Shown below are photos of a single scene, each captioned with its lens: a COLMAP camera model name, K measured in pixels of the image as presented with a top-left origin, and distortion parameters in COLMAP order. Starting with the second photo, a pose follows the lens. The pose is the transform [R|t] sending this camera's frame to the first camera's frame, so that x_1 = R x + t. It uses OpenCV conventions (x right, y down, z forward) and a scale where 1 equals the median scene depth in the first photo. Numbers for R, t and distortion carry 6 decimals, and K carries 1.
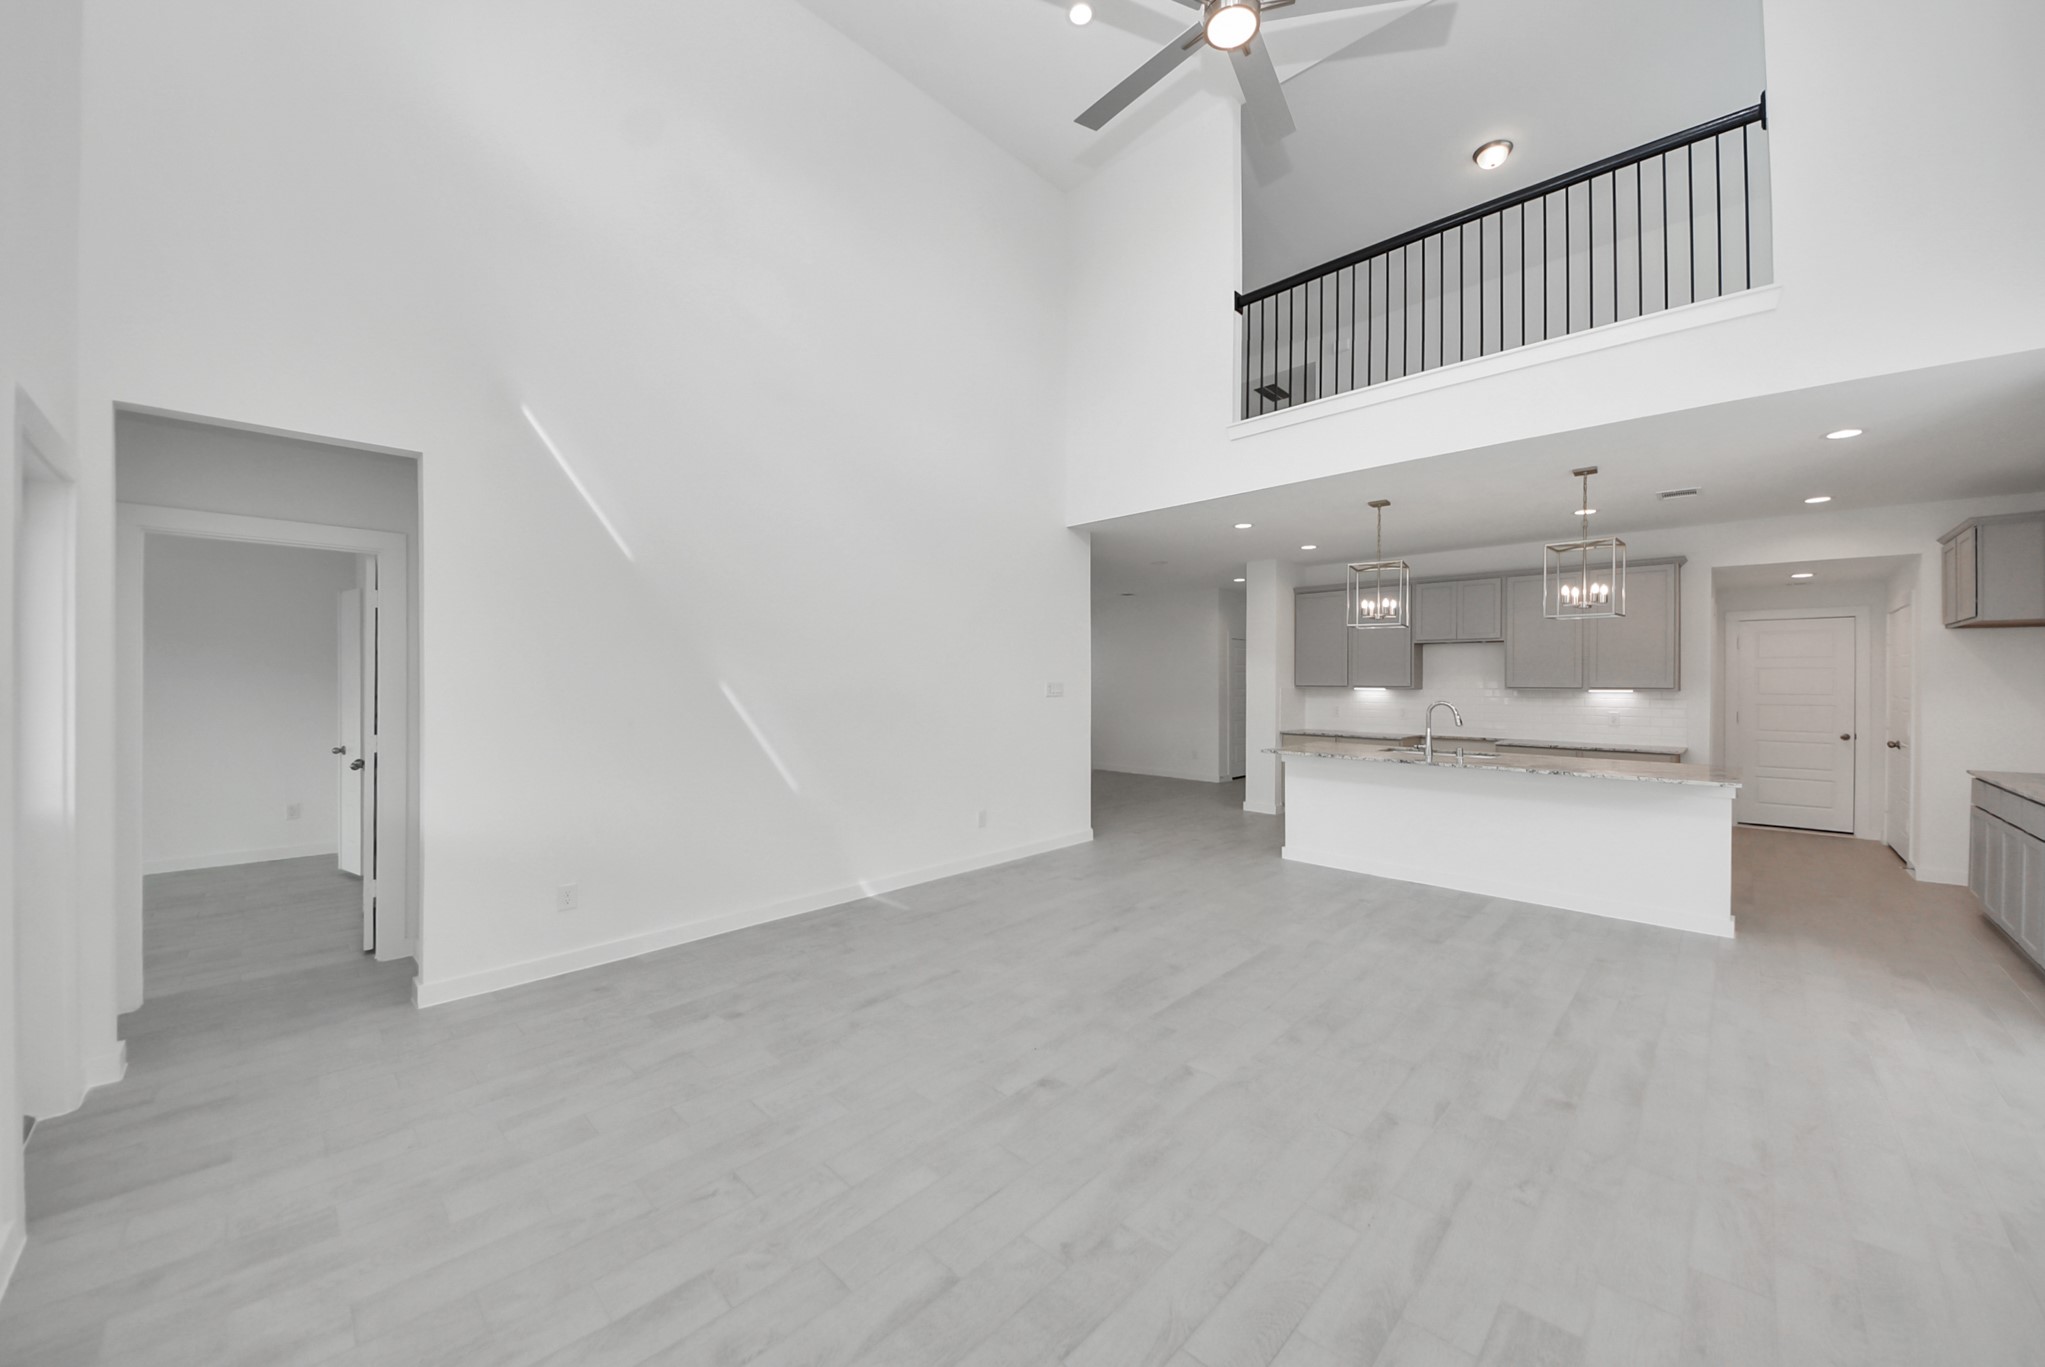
lens RADIAL K [[731.7, 0, 1022.5], [0, 731.7, 683.5], [0, 0, 1]] dist [0.019206, -0.012969]
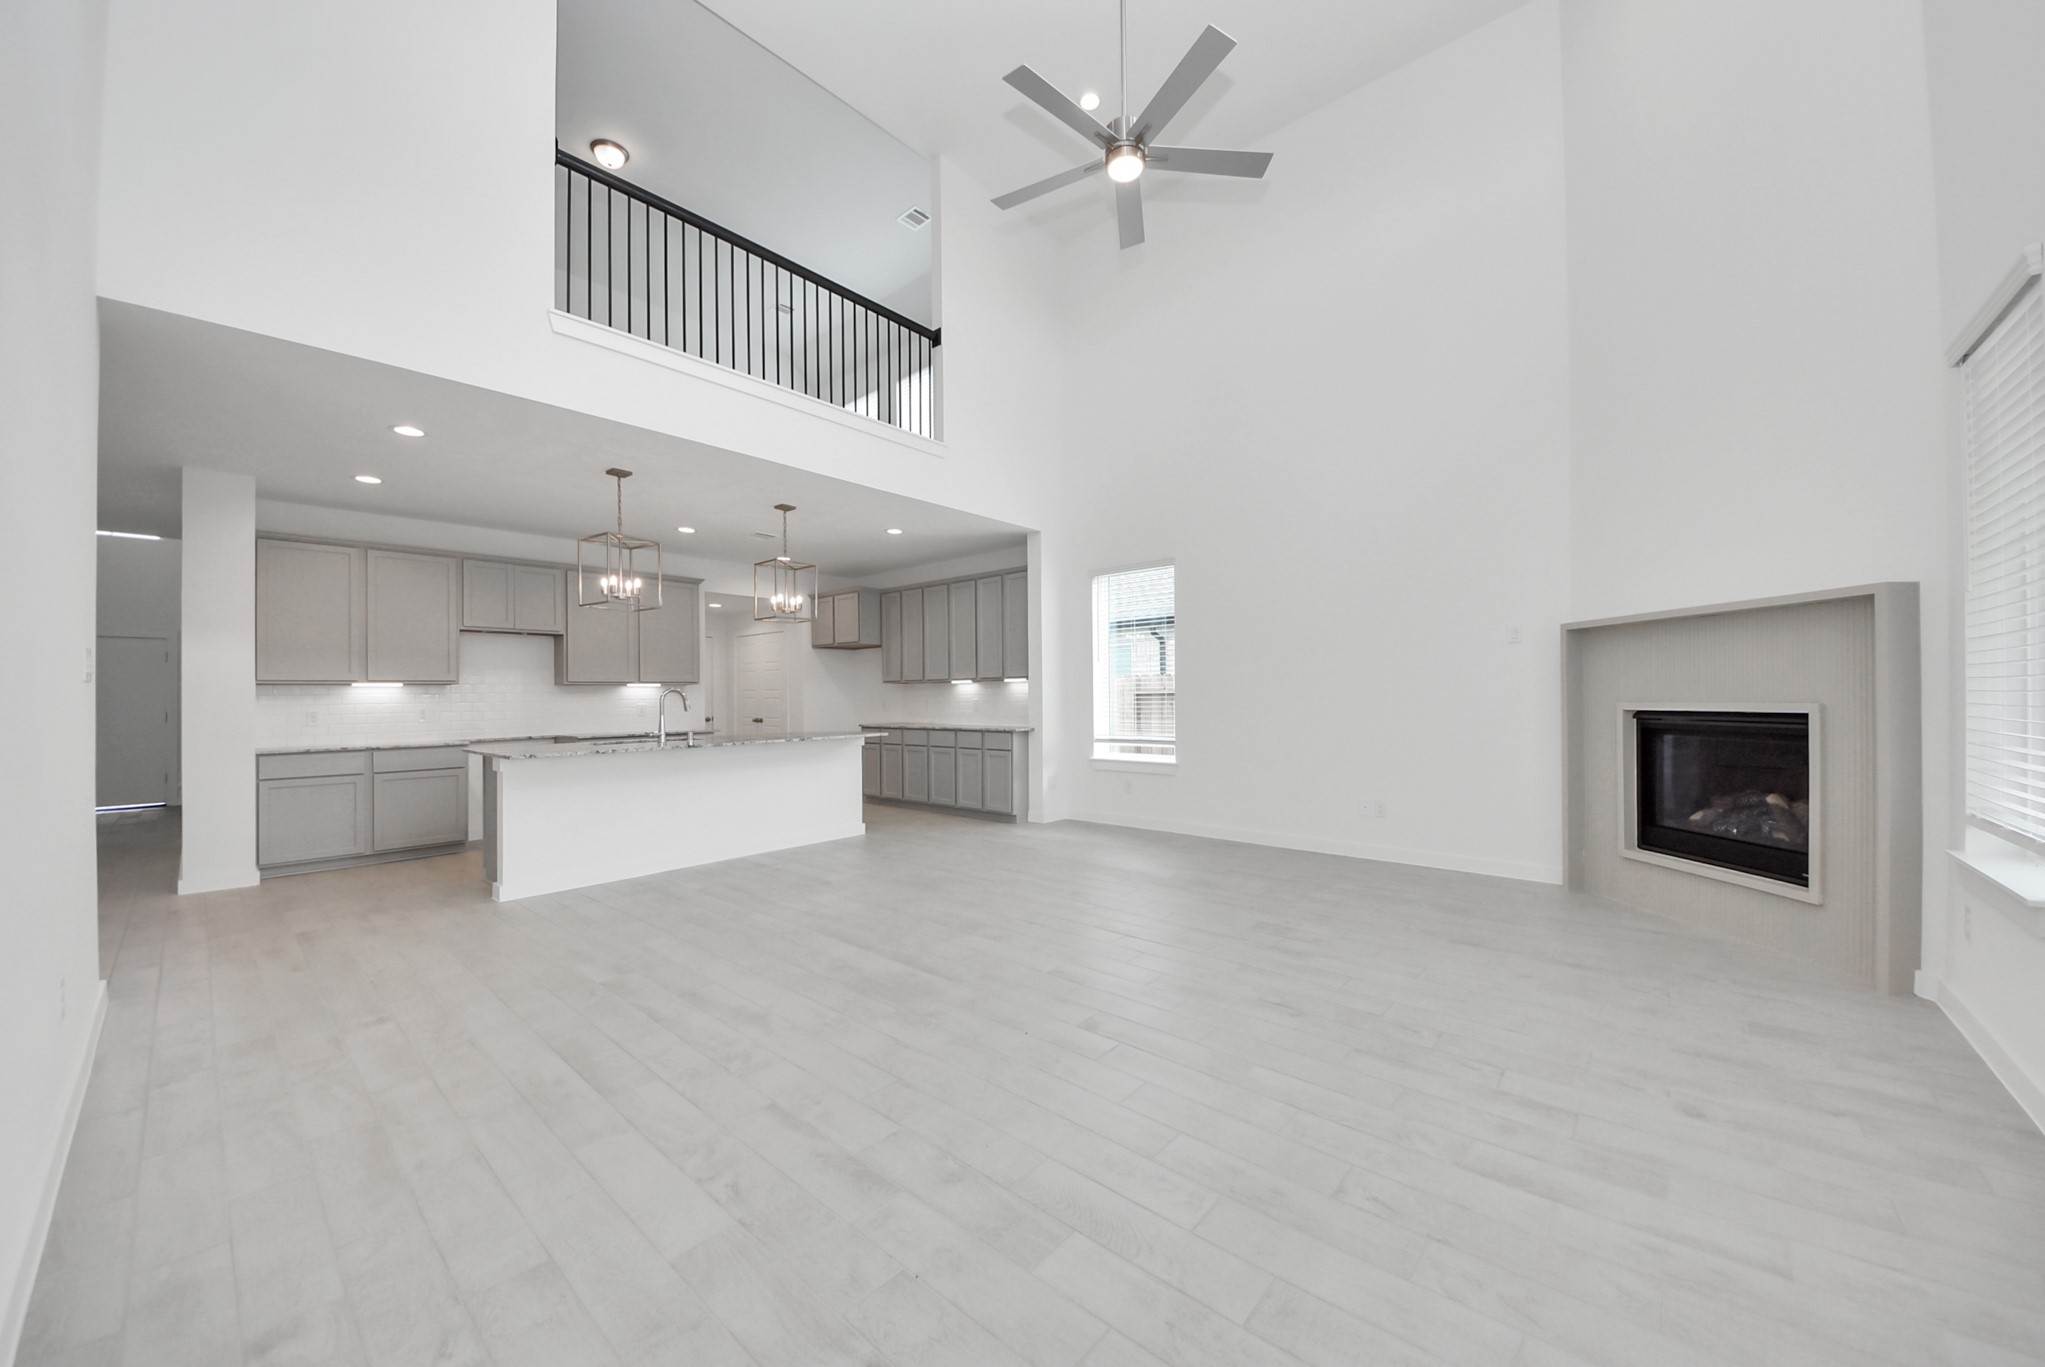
lens RADIAL K [[736.9, 0, 1040.9], [0, 736.9, 695.8], [0, 0, 1]] dist [0.018666, -0.016613]
pose [[-0.058945, -0.001203, 0.998261, -0.780084], [0.015640, 0.999875, 0.002129, 0.066675], [-0.998139, 0.015739, -0.058918, 0.890721]]
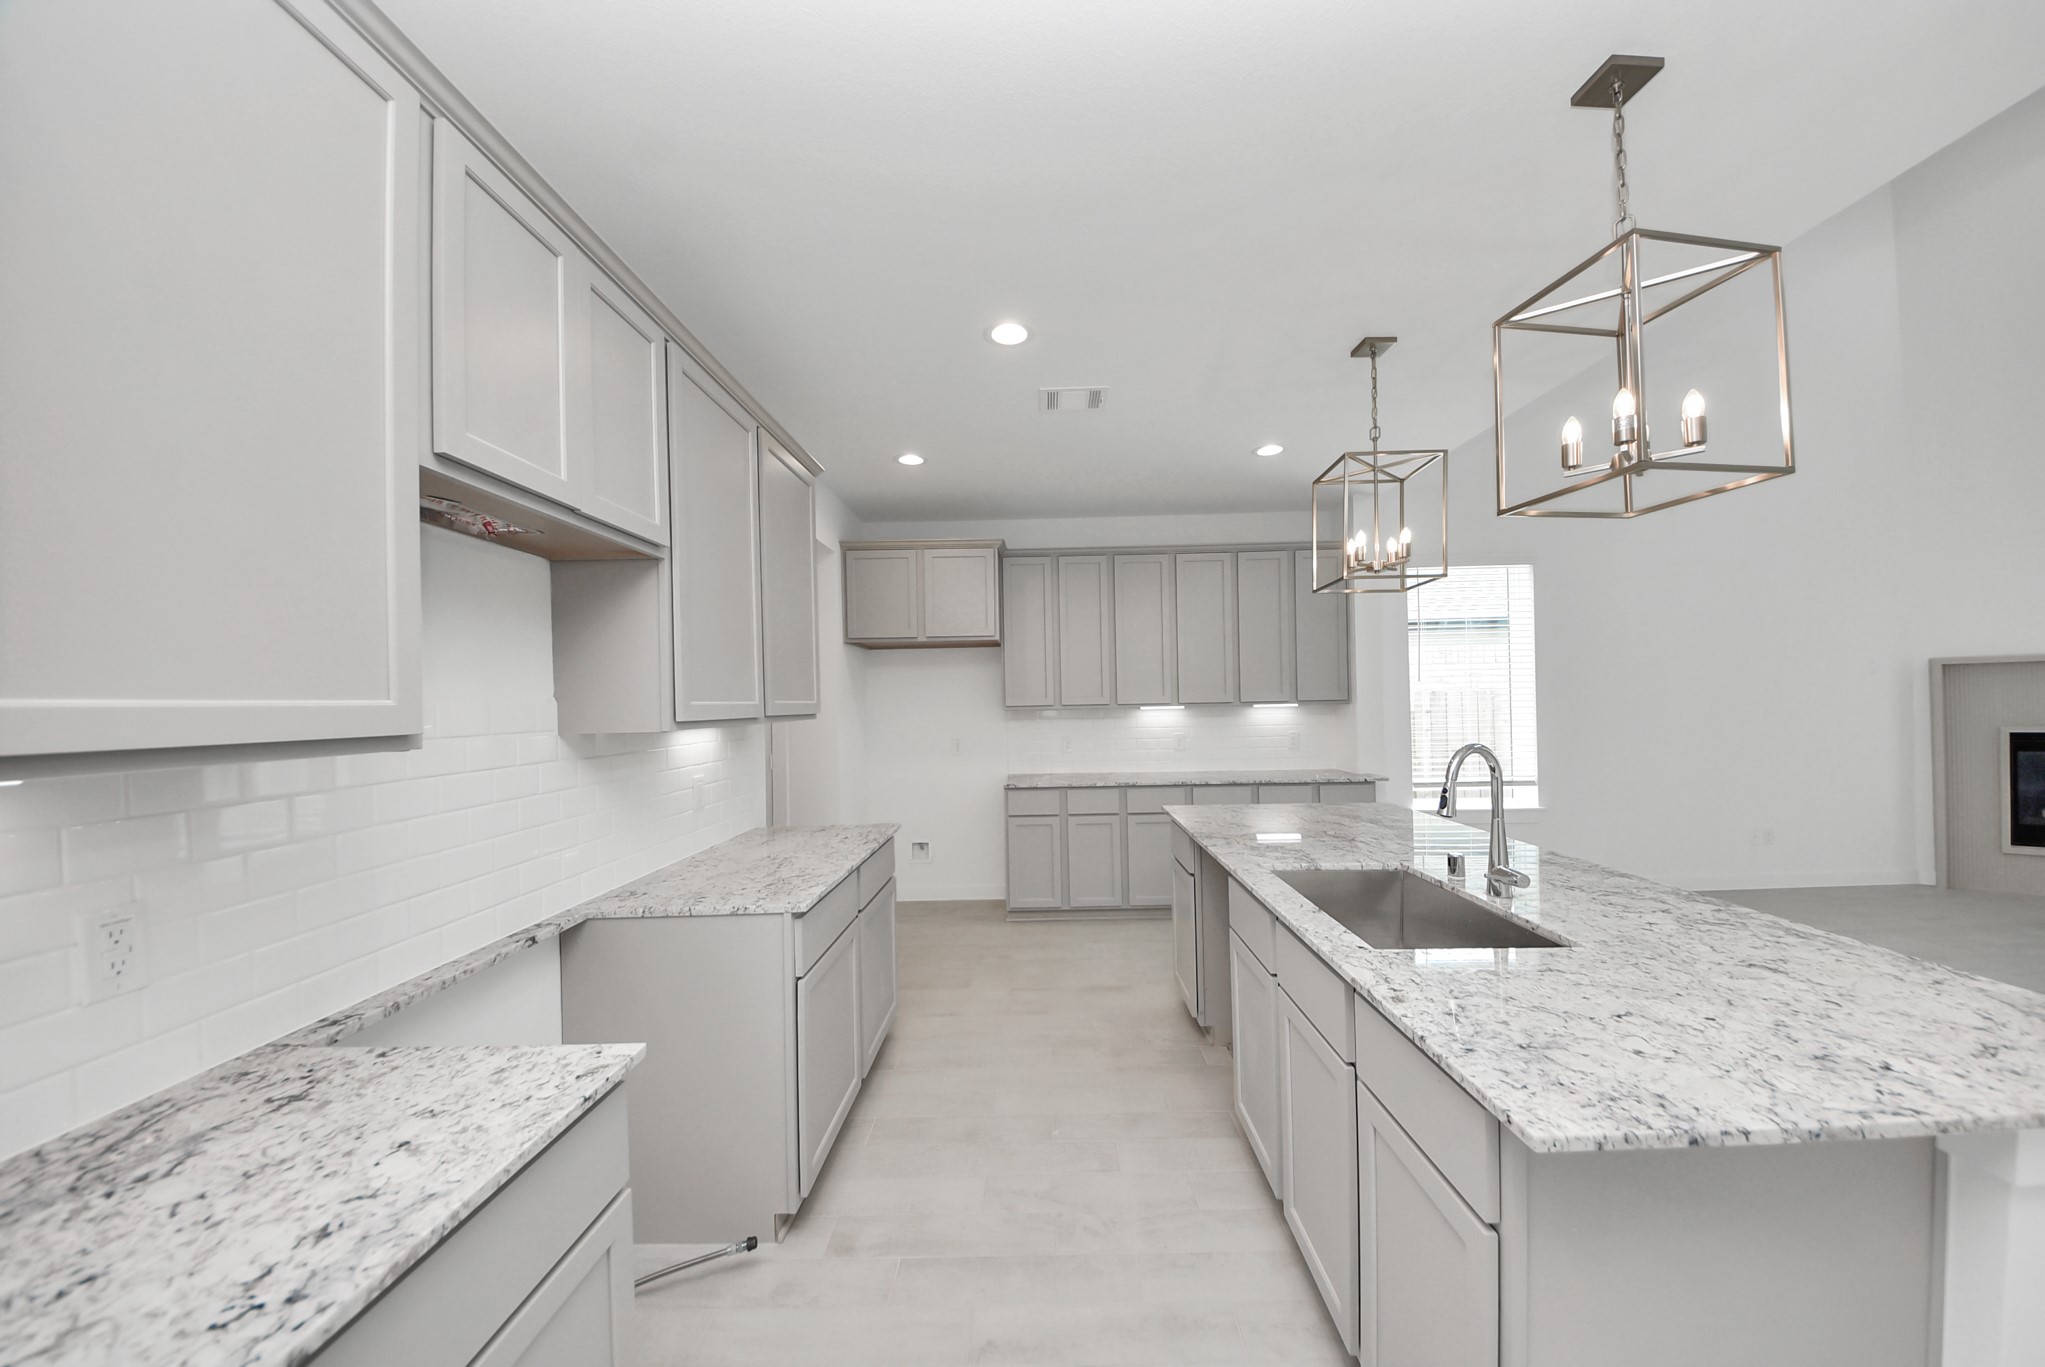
lens RADIAL K [[717.0, 0, 1018.7], [0, 717.0, 701.4], [0, 0, 1]] dist [-0.001224, -0.008640]
pose [[-0.671087, 0.011316, 0.741292, 0.709414], [0.021228, 0.999767, 0.003956, -0.002292], [-0.741074, 0.018391, -0.671171, 2.264307]]
